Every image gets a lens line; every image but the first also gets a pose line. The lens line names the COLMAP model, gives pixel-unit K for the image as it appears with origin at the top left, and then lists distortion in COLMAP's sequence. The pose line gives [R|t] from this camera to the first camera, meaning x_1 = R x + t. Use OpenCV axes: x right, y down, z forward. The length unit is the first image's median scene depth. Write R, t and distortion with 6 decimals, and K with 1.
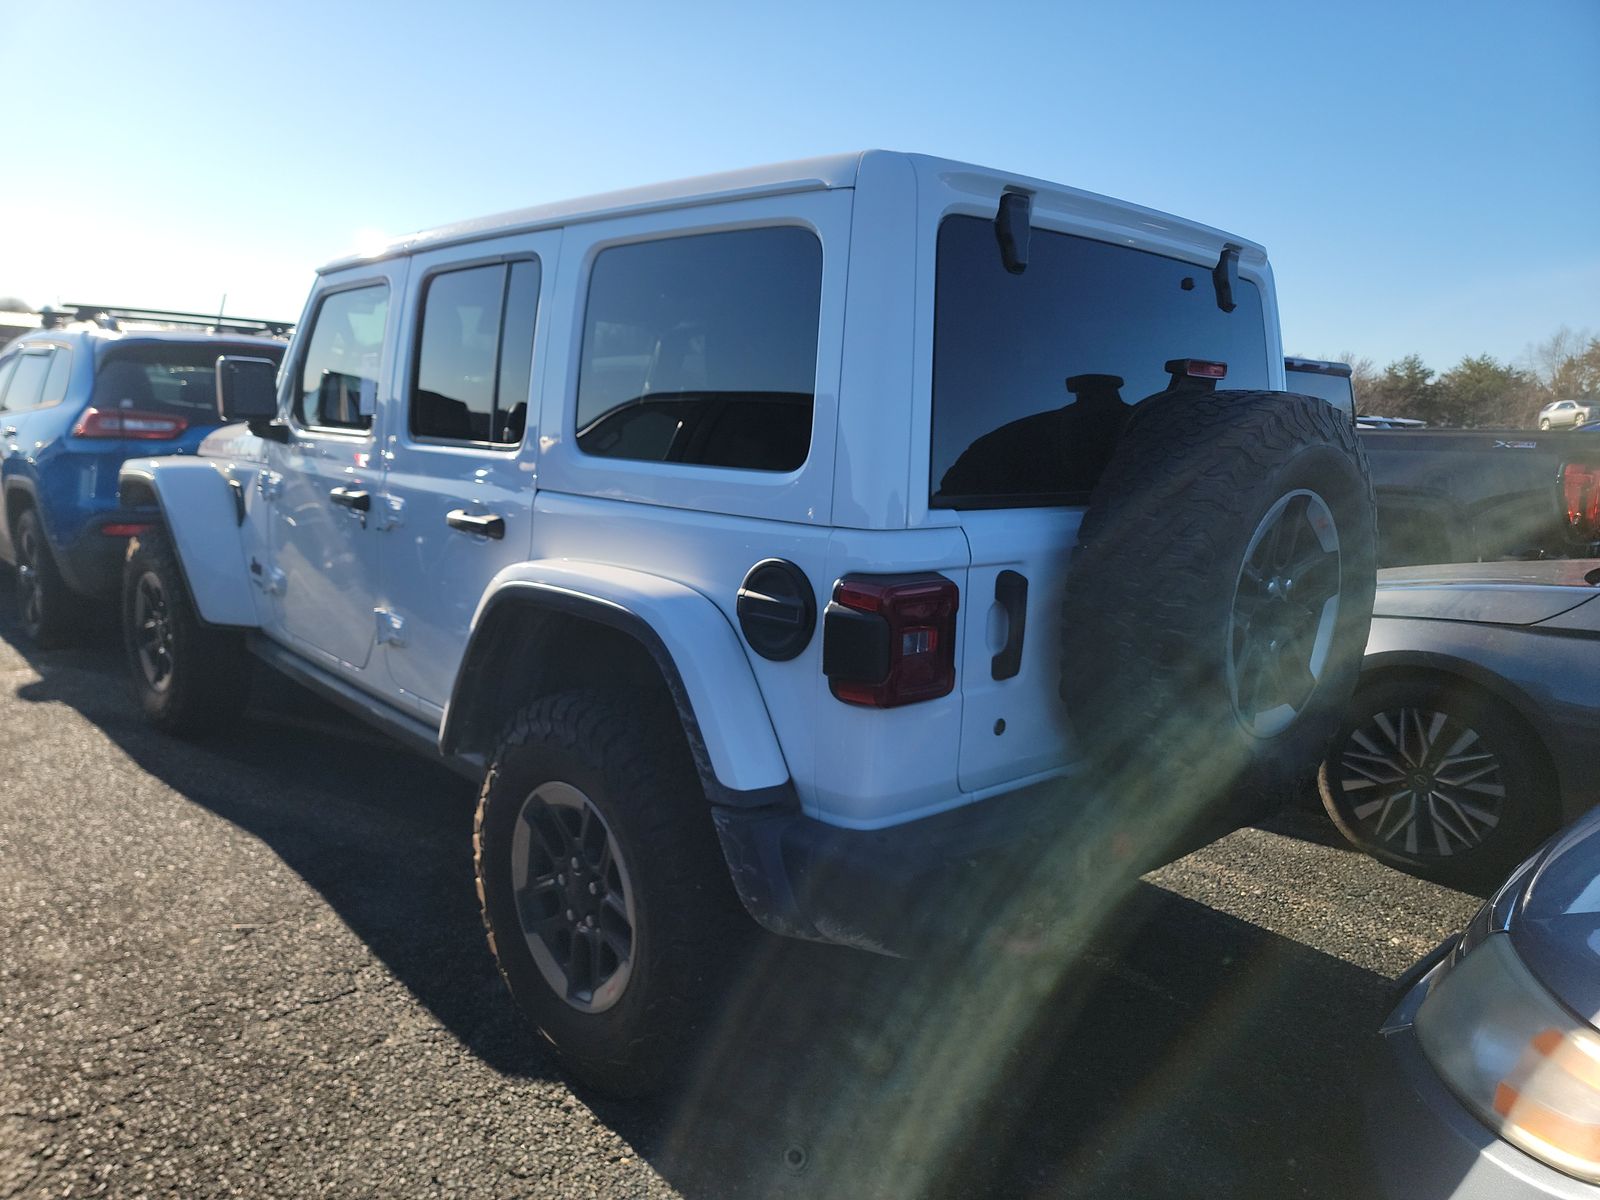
lens RADIAL K [[1132.7, 0, 804.4], [0, 1132.7, 599.5], [0, 0, 1]] dist [0.040337, -0.029681]
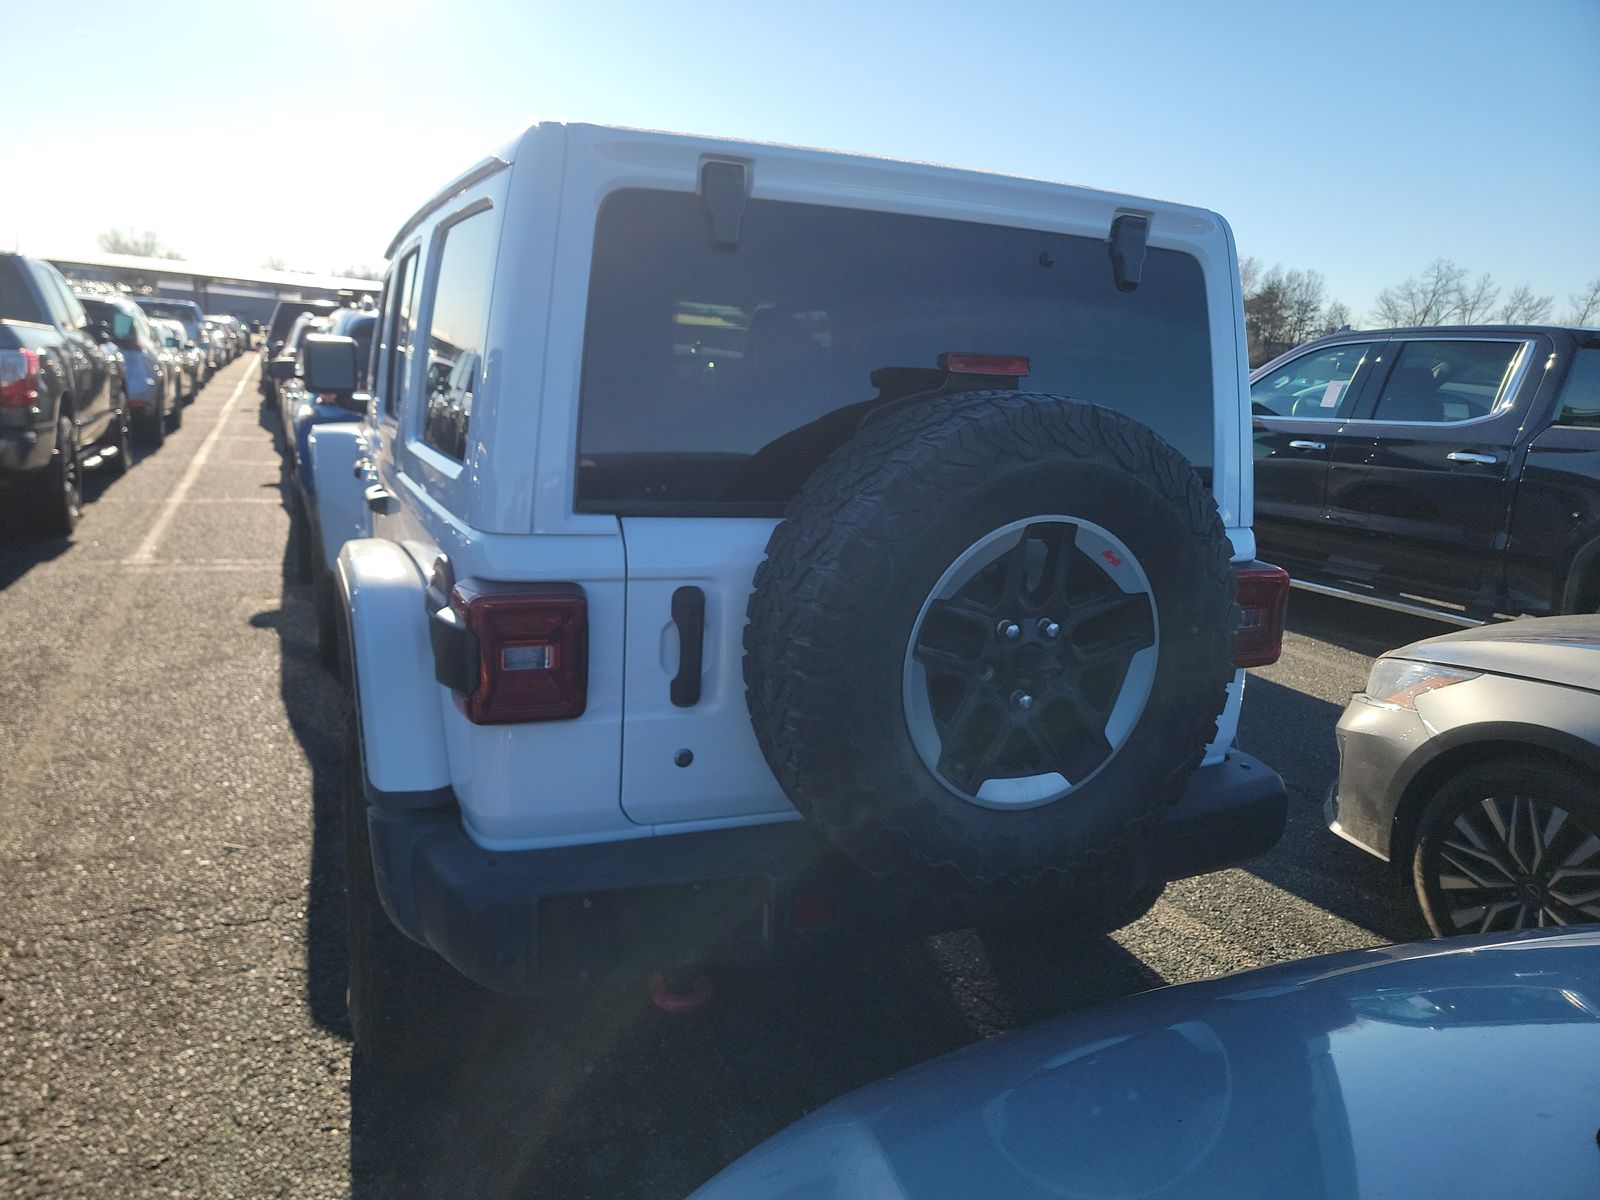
lens RADIAL K [[1132.7, 0, 798.2], [0, 1132.7, 598.1], [0, 0, 1]] dist [0.040337, -0.029681]
pose [[0.941604, 0.082215, -0.326531, 0.486638], [-0.075280, 0.996588, 0.033843, -0.046747], [0.328200, -0.007285, 0.944580, 0.158917]]
